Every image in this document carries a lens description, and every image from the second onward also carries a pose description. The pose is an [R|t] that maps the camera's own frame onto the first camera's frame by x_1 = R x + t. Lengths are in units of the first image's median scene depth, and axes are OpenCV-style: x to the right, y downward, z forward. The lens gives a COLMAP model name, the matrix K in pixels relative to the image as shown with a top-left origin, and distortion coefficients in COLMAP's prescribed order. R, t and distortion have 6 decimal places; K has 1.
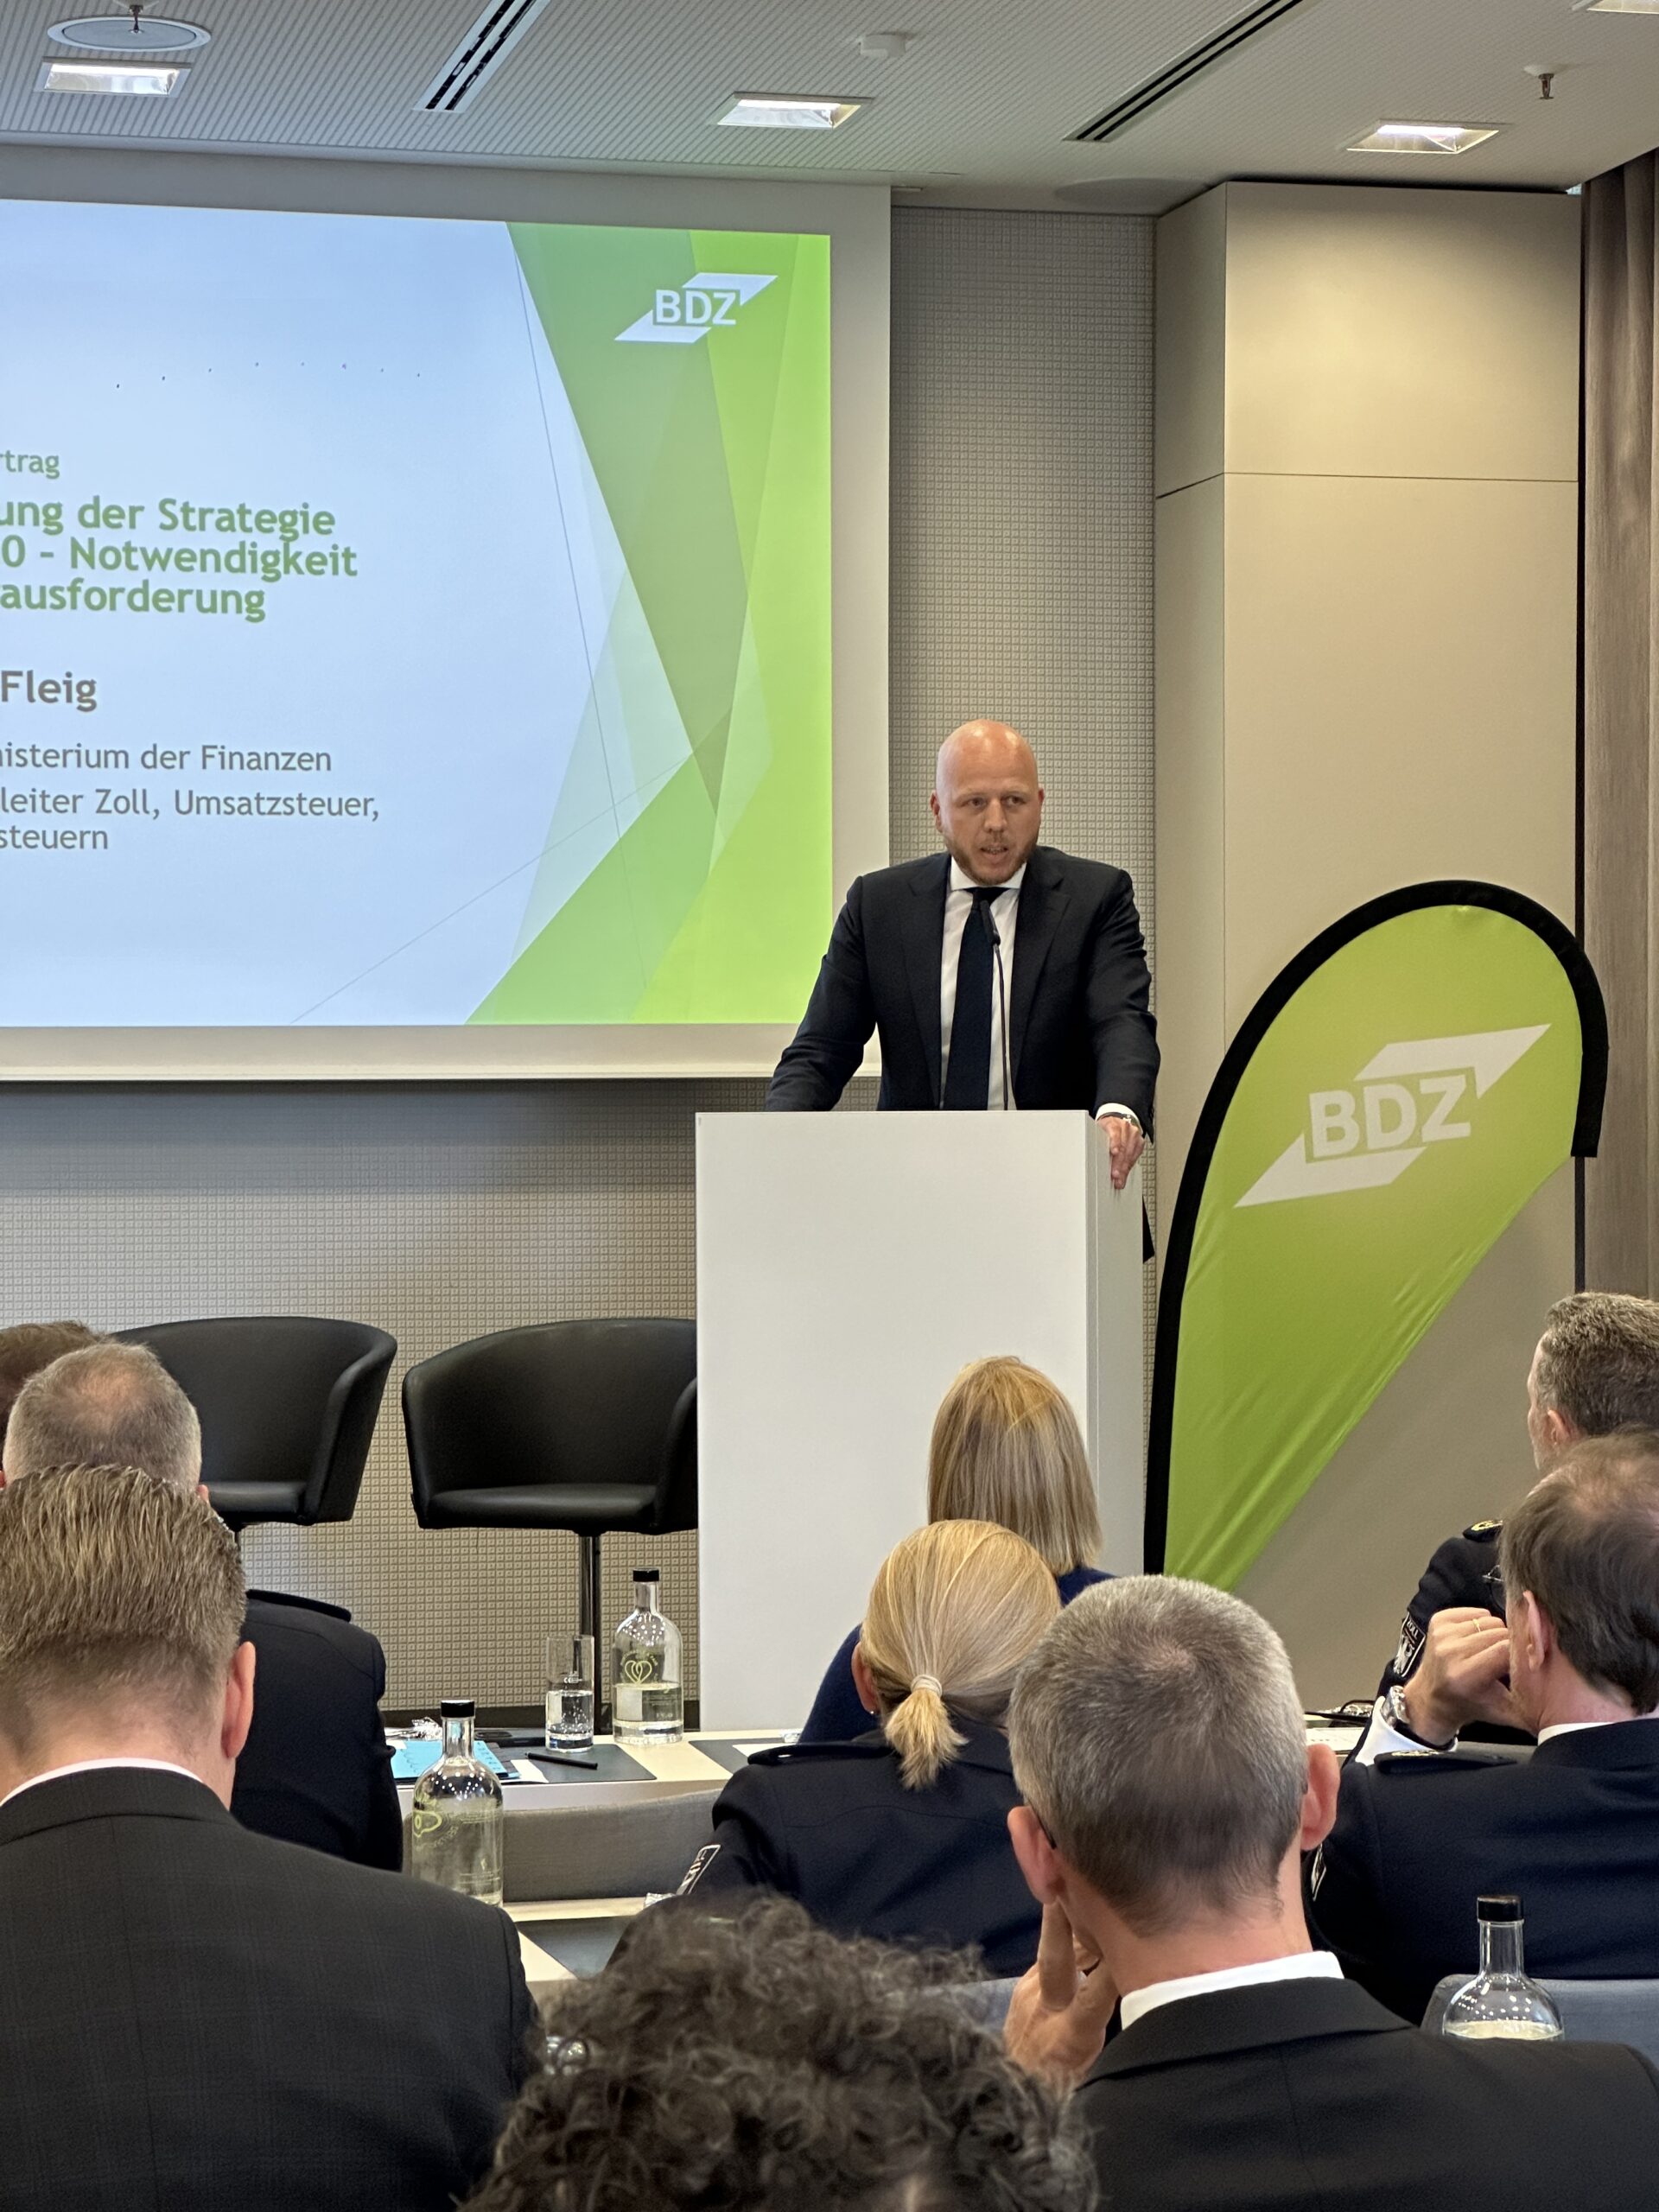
lens RADIAL K [[4977.7, 0, 831.2], [0, 4977.7, 1100.6], [0, 0, 1]] dist [0.314835, 0.000000]
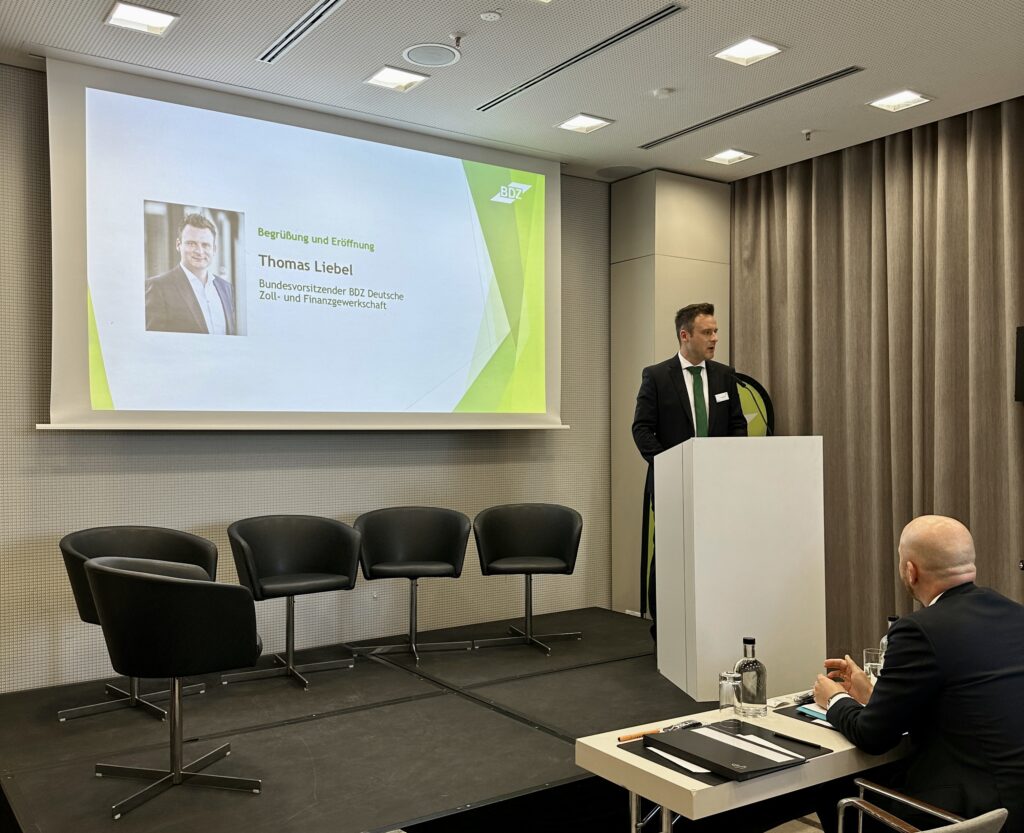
lens RADIAL K [[988.0, 0, 520.9], [0, 988.0, 444.5], [0, 0, 1]] dist [0.102401, 0.000000]
pose [[0.929852, -0.008649, 0.367831, -0.266796], [0.006480, 0.999954, 0.007132, 0.001095], [-0.367876, -0.004249, 0.929865, 0.405575]]
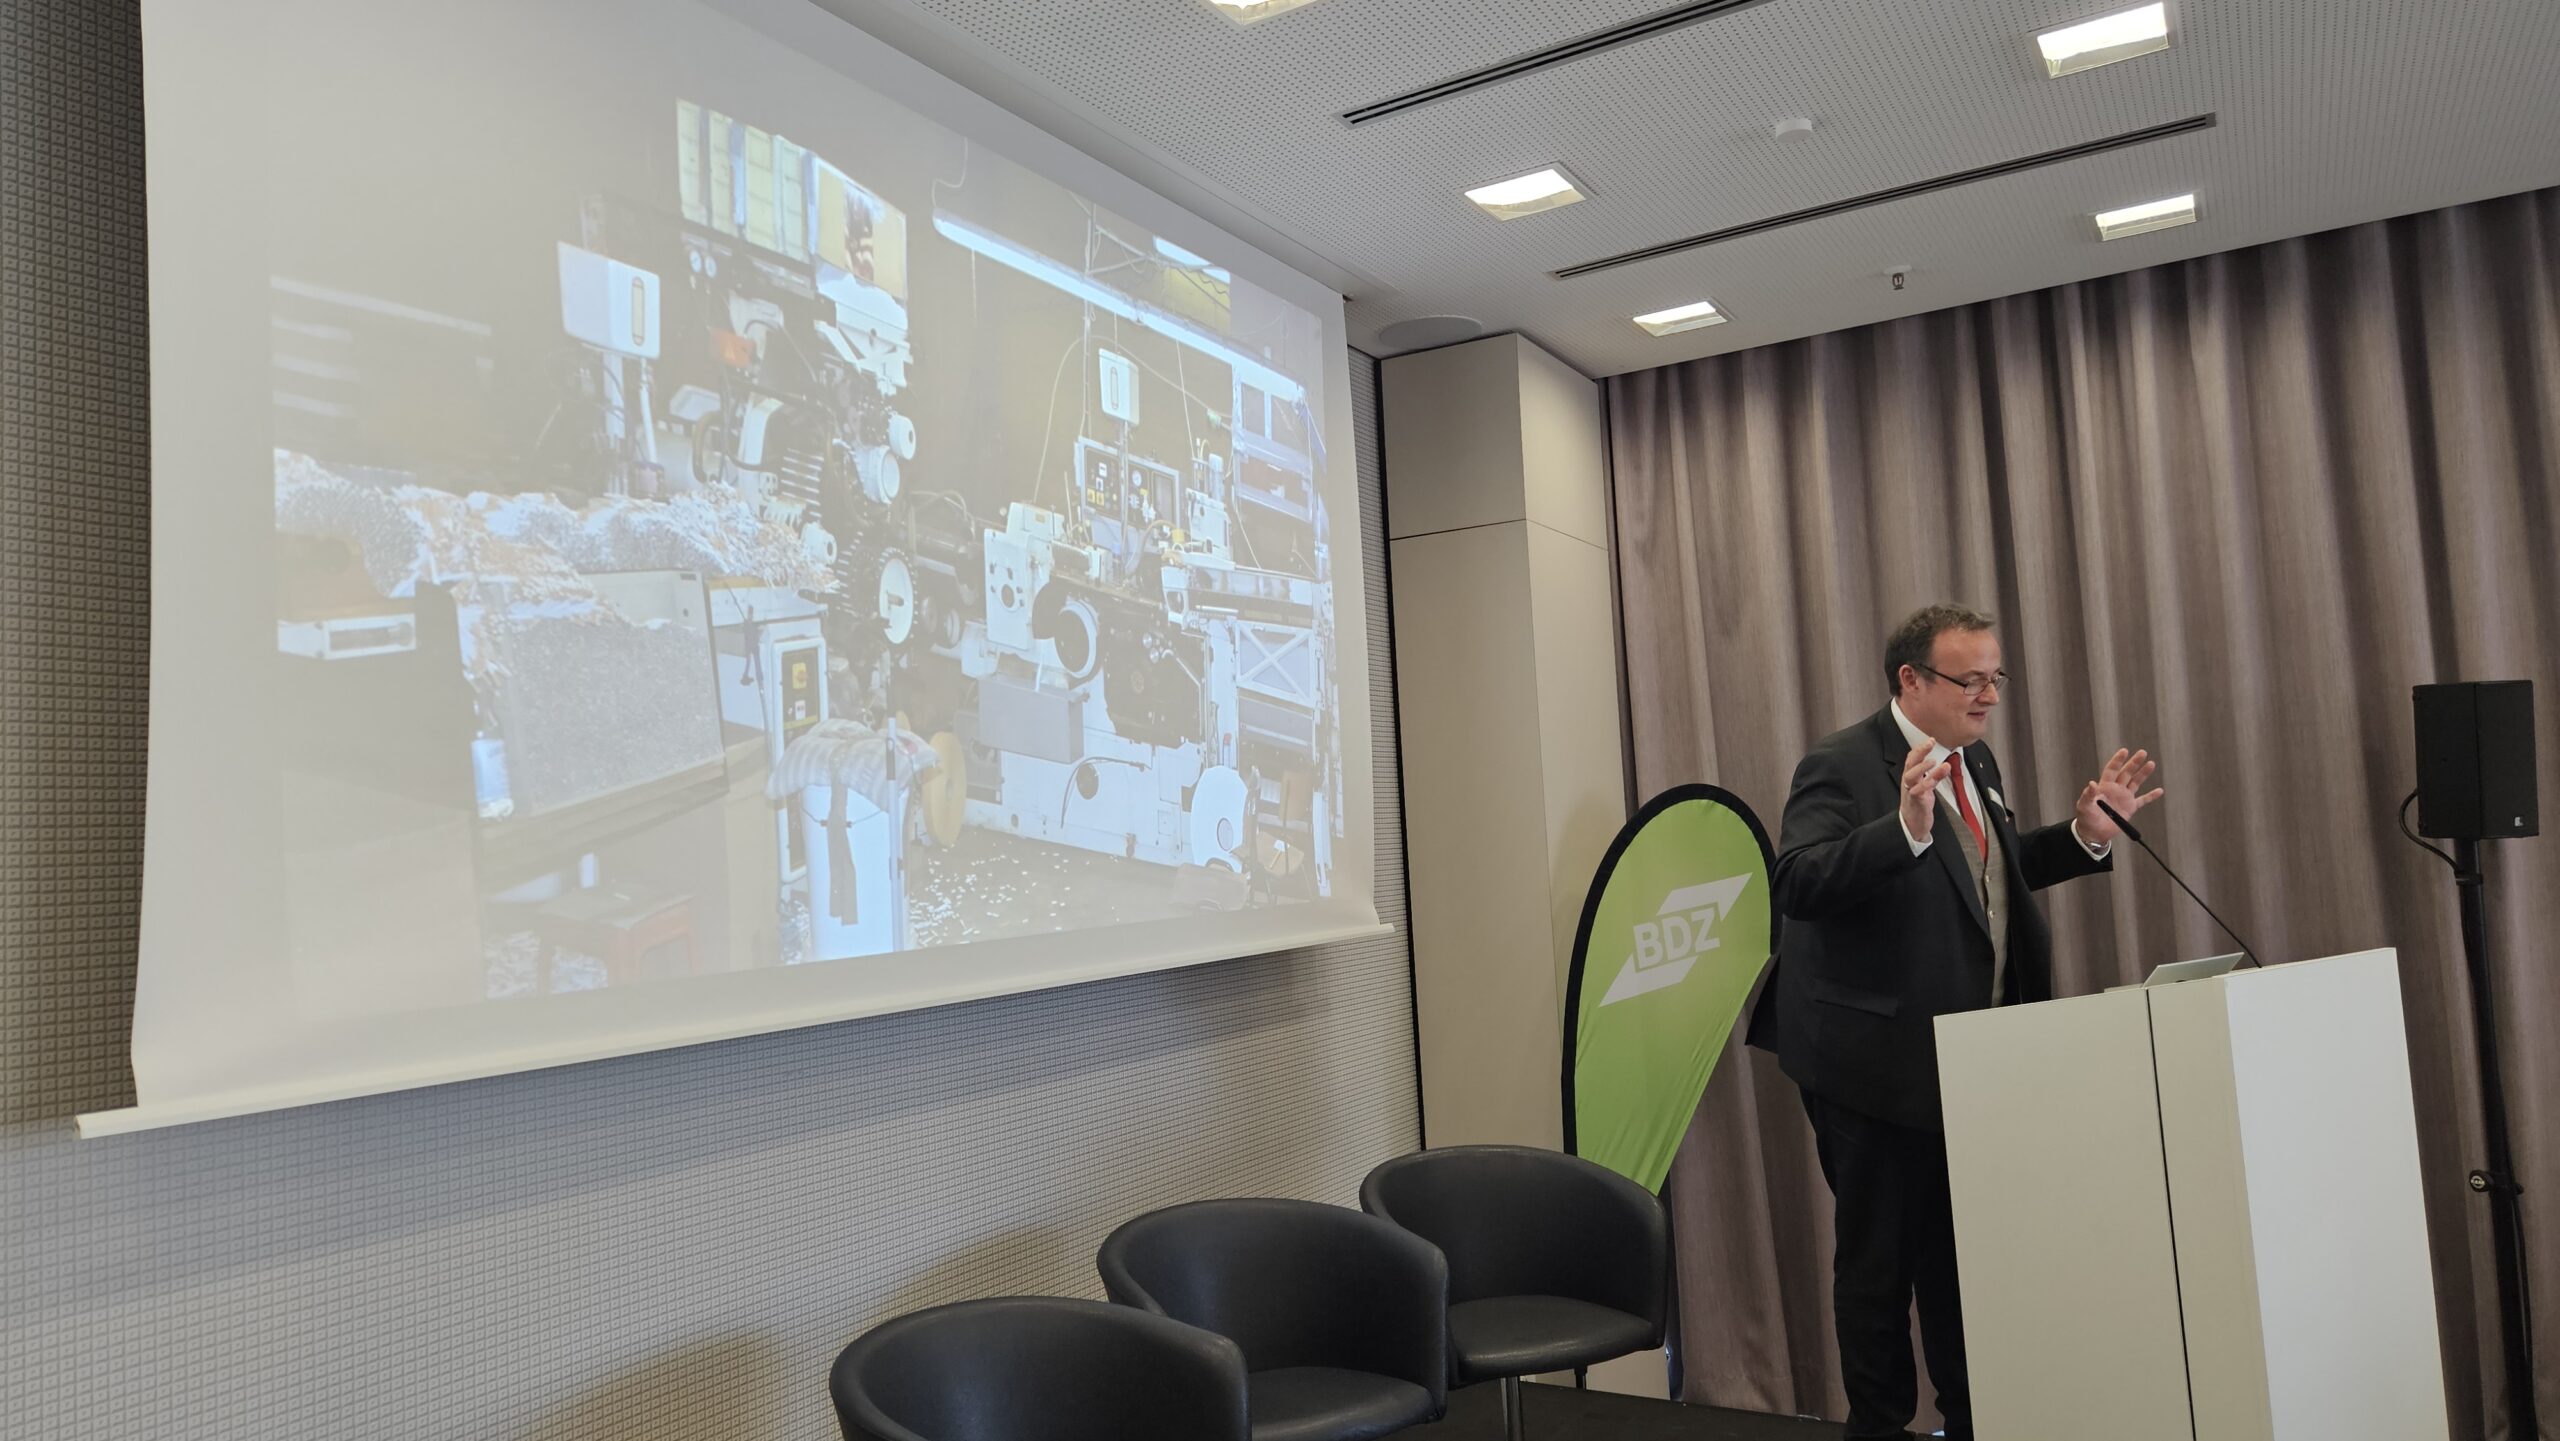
lens RADIAL K [[1715.5, 0, 1286.7], [0, 1715.5, 730.6], [0, 0, 1]] dist [0.076971, -0.066835]
pose [[0.686883, 0.015783, 0.726596, -0.356305], [0.055652, 0.995686, -0.074239, -0.027455], [-0.724634, 0.091430, 0.683042, 0.720923]]
